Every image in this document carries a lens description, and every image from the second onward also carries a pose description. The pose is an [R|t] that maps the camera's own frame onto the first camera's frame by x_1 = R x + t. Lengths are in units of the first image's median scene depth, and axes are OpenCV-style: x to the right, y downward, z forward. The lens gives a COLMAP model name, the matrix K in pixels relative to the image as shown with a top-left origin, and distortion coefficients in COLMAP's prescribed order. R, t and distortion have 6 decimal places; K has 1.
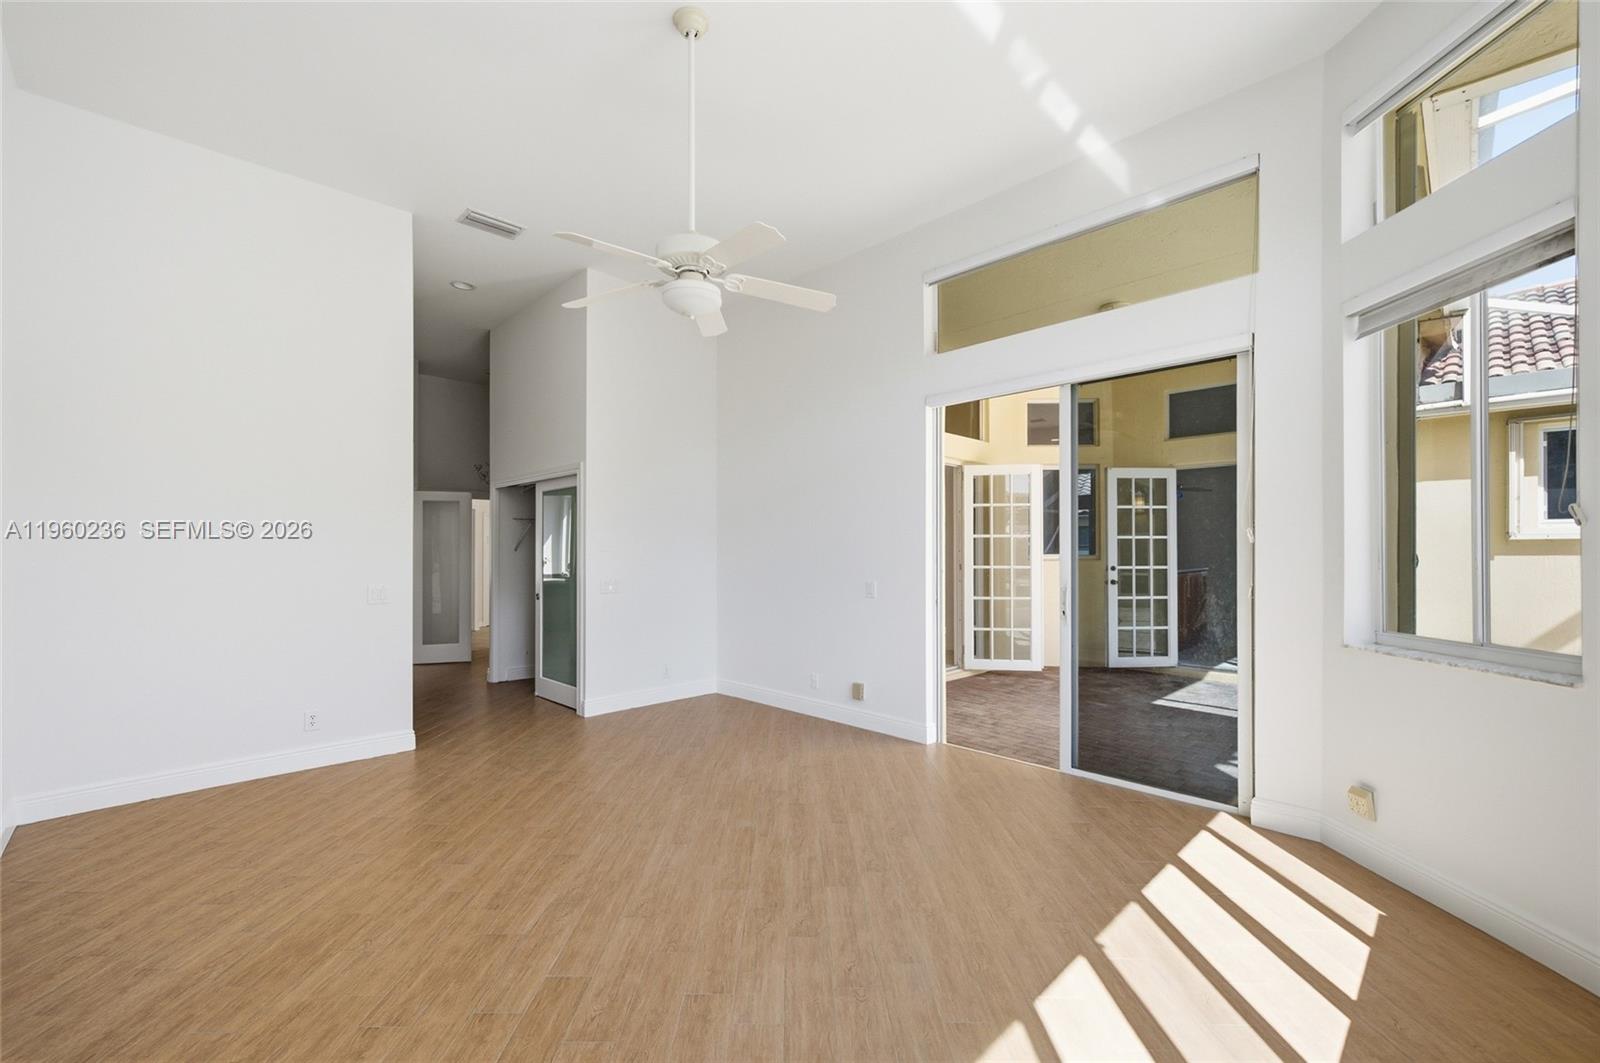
lens RADIAL K [[670.2, 0, 795.4], [0, 670.2, 563.2], [0, 0, 1]] dist [0.001130, -0.000112]
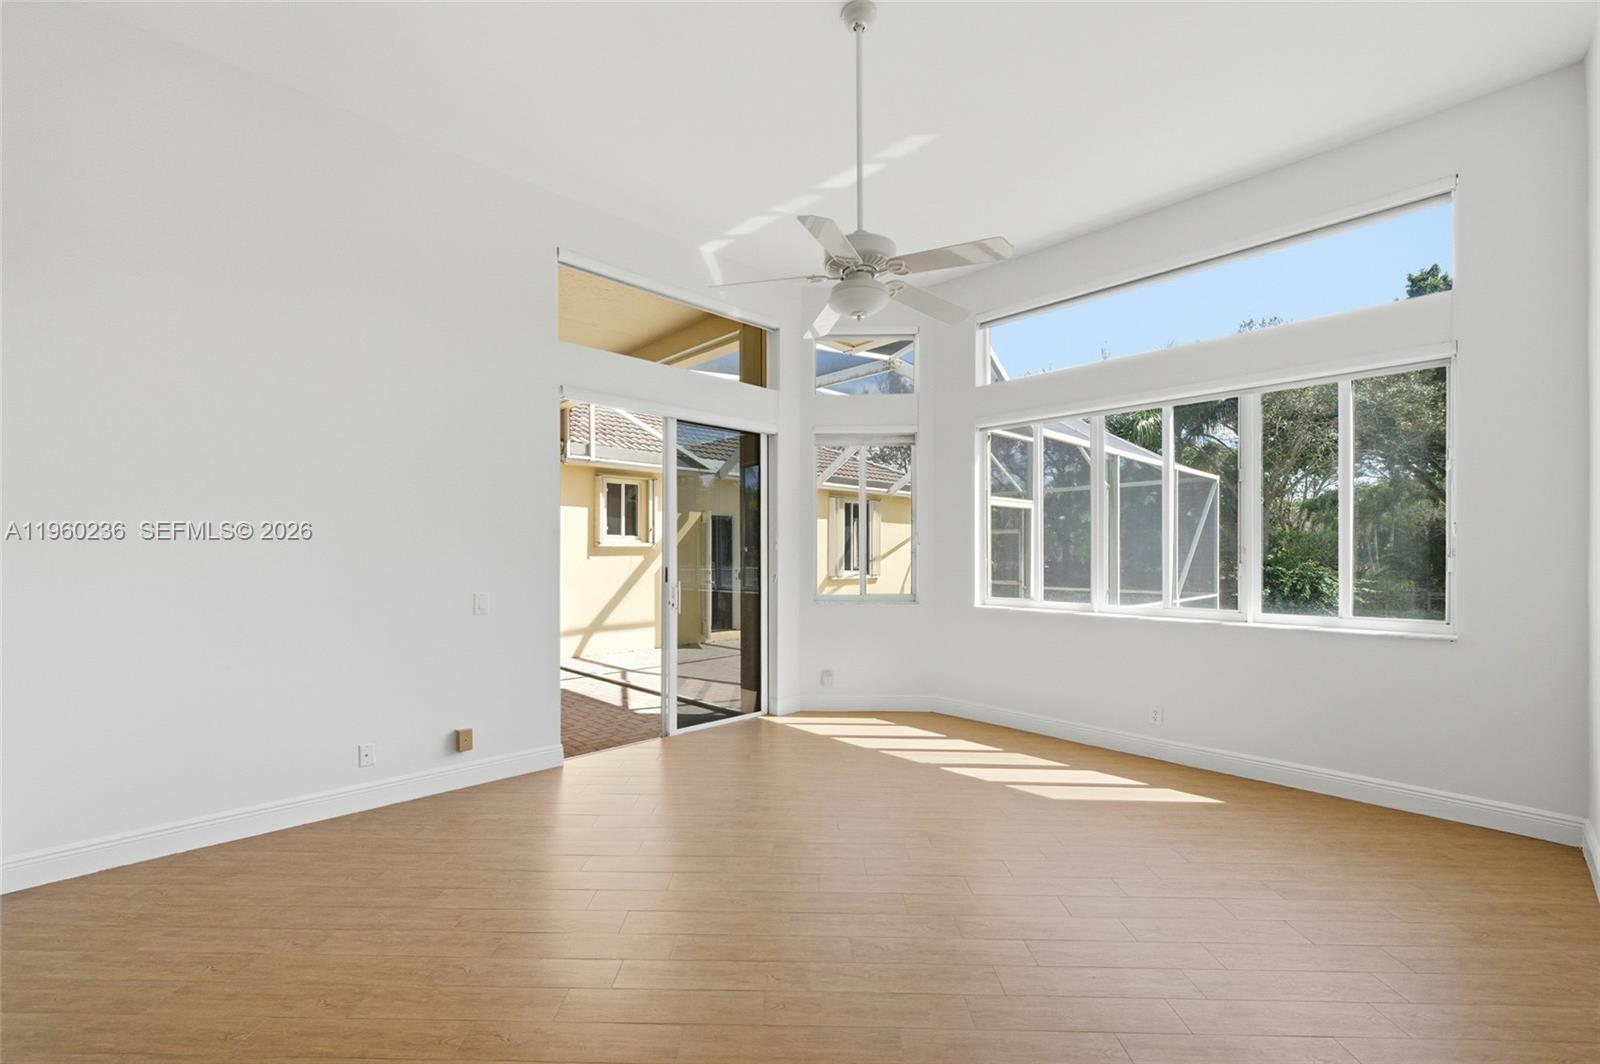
lens RADIAL K [[670.2, 0, 795.4], [0, 670.2, 563.7], [0, 0, 1]] dist [0.001130, -0.000112]
pose [[0.016514, -0.013237, 0.999776, -0.653793], [0.020826, 0.999700, 0.012892, -0.008531], [-0.999647, 0.020609, 0.016785, 0.613098]]
